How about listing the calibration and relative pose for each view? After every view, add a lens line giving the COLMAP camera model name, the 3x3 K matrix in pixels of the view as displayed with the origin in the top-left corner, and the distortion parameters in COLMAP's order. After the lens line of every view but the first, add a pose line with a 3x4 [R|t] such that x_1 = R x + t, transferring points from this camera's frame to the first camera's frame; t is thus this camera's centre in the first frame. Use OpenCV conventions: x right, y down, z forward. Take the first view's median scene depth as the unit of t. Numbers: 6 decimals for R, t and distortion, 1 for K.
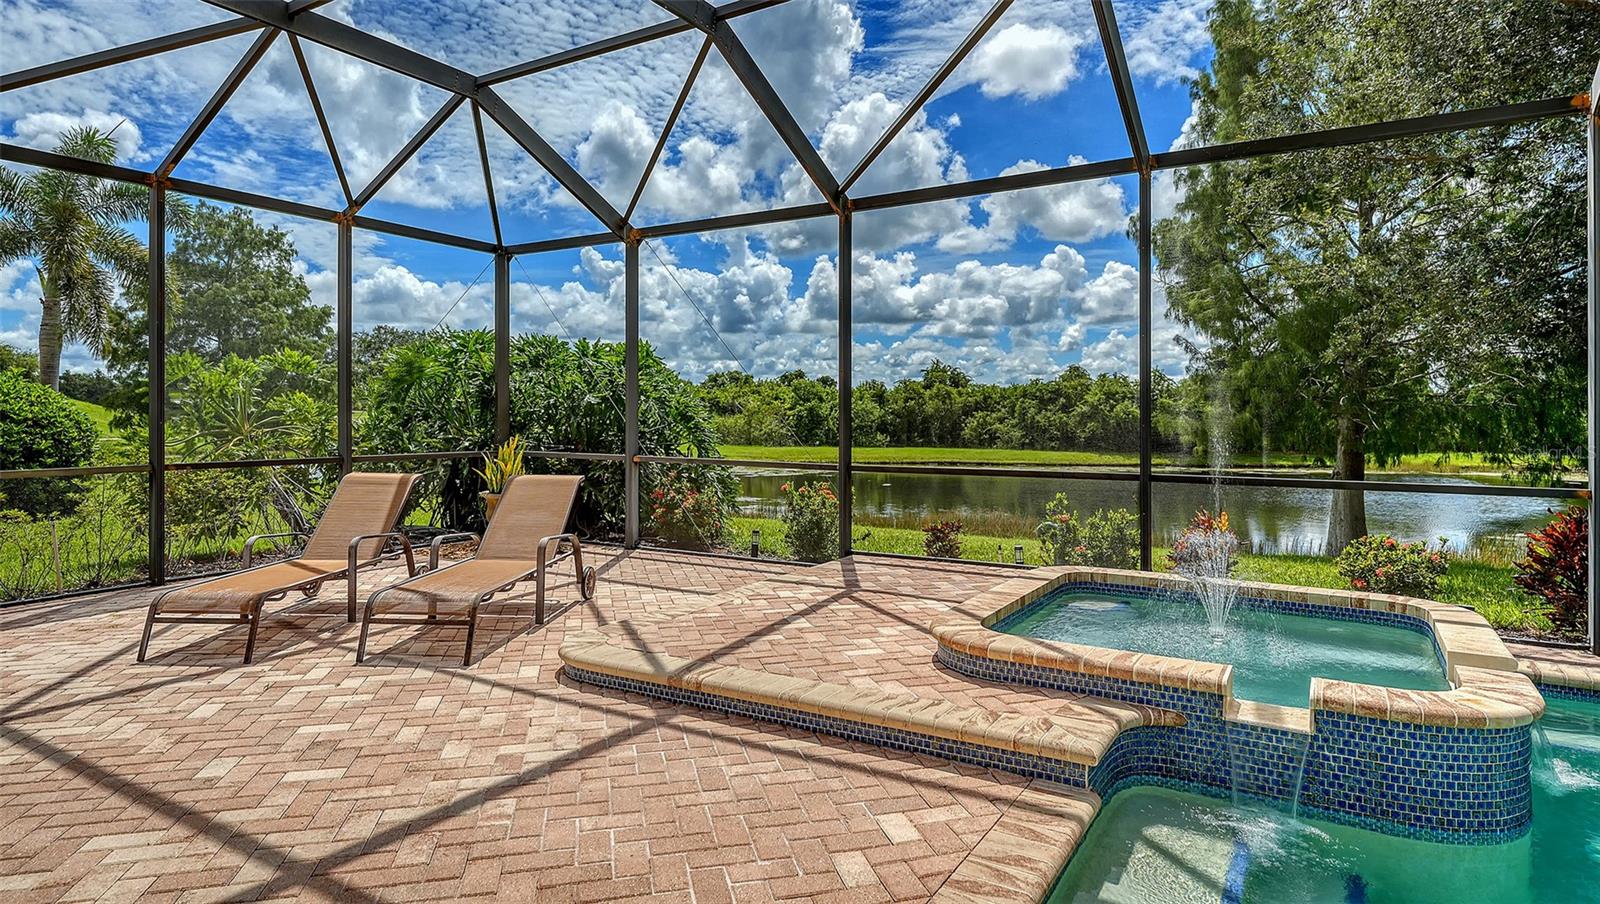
lens RADIAL K [[875.6, 0, 797.6], [0, 875.6, 427.9], [0, 0, 1]] dist [-0.000673, -0.002054]
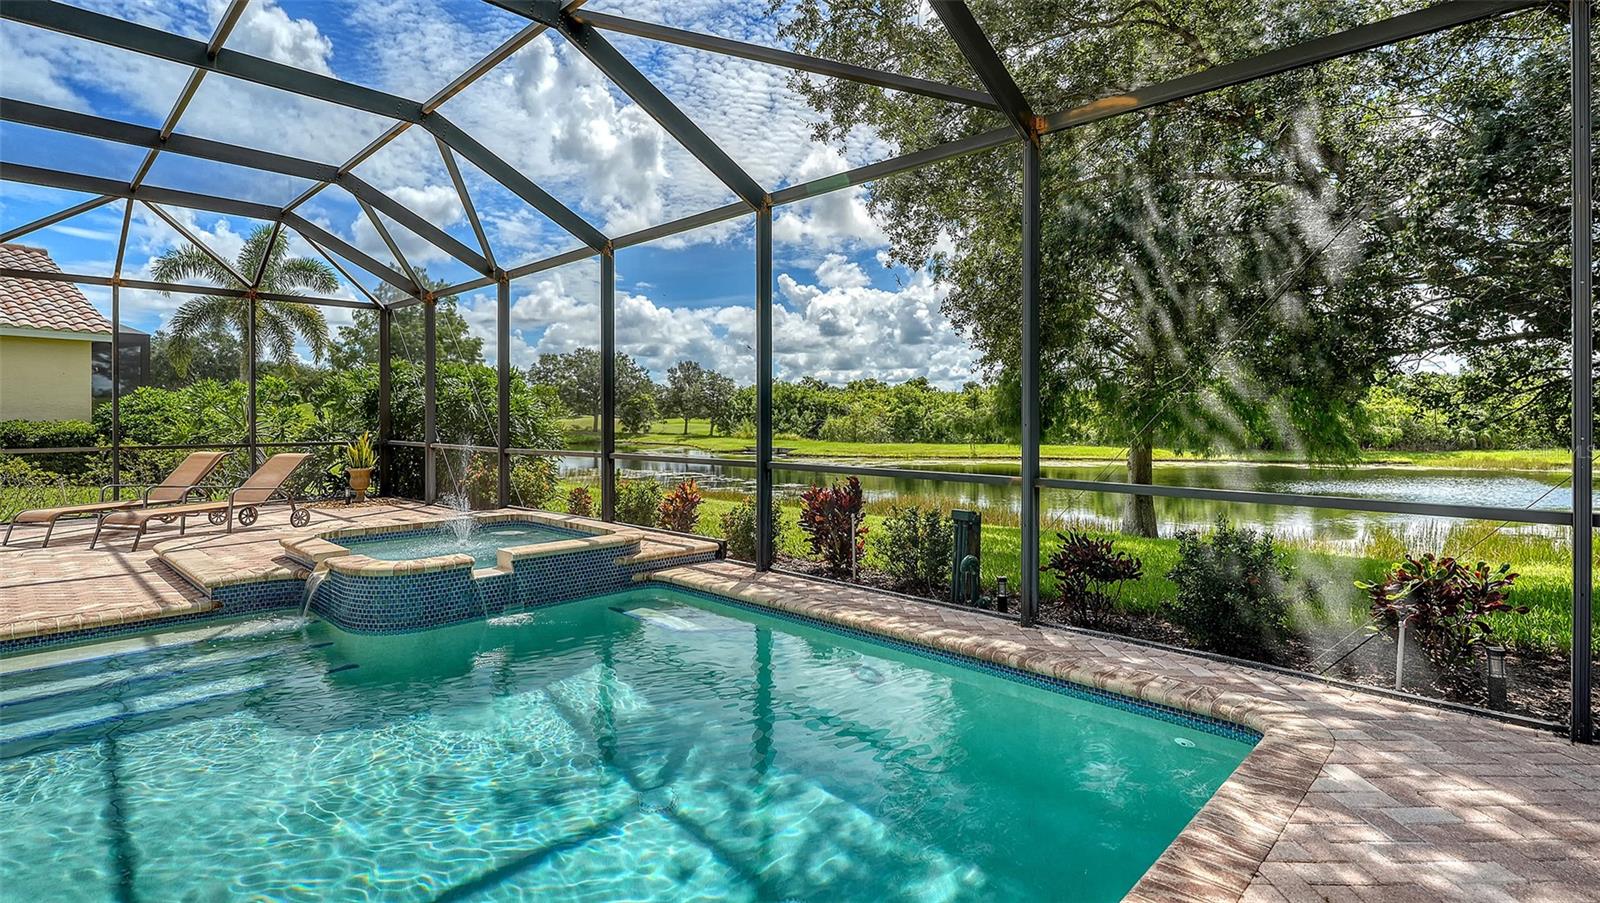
lens RADIAL K [[766.6, 0, 797.6], [0, 766.6, 437.6], [0, 0, 1]] dist [0.000899, -0.004102]
pose [[0.976799, -0.000657, -0.214155, 0.184538], [0.003243, 0.999926, 0.011726, 0.002284], [0.214132, -0.012148, 0.976729, -0.046548]]
